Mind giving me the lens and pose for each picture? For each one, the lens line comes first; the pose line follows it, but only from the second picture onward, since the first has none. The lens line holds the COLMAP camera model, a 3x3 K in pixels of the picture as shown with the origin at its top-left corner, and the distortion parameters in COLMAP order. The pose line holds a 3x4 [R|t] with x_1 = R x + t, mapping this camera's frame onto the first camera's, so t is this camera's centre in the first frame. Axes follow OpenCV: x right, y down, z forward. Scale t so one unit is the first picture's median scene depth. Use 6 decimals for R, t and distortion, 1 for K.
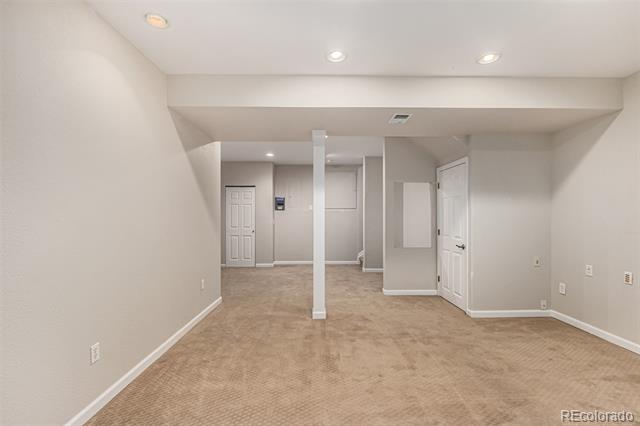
lens RADIAL K [[285.2, 0, 311.5], [0, 285.2, 215.1], [0, 0, 1]] dist [0.003356, -0.000254]
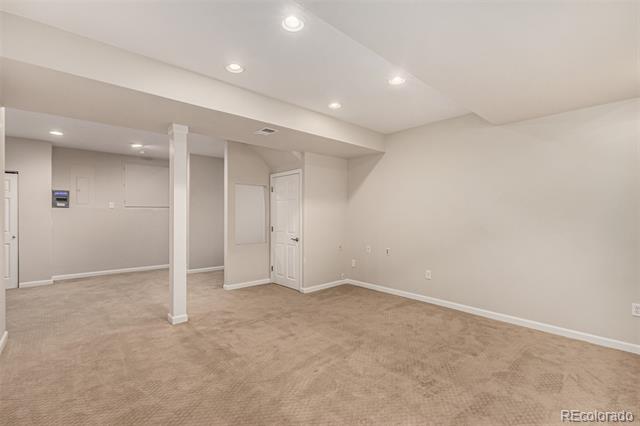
lens RADIAL K [[292.5, 0, 309.7], [0, 292.5, 212.9], [0, 0, 1]] dist [0.000107, -0.000971]
pose [[0.760202, 0.007218, 0.649646, -0.290307], [-0.002882, 0.999966, -0.007739, 0.003362], [-0.649680, 0.004011, 0.760197, -0.023912]]
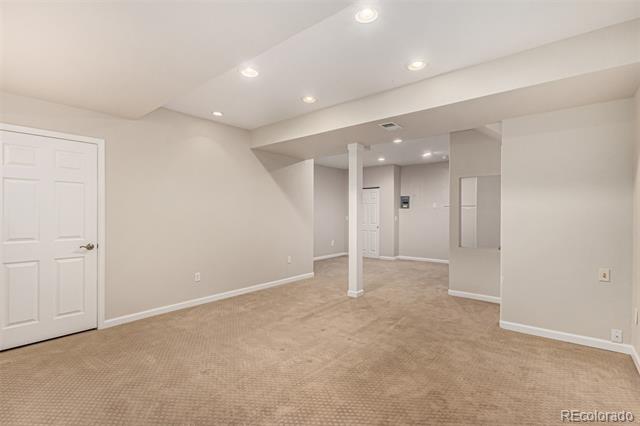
lens RADIAL K [[273.9, 0, 310.6], [0, 273.9, 213.3], [0, 0, 1]] dist [0.000092, -0.000066]
pose [[0.780132, 0.001699, -0.625613, 0.646601], [-0.001025, 0.999998, 0.001438, 0.001892], [0.625614, -0.000480, 0.780133, -0.034324]]
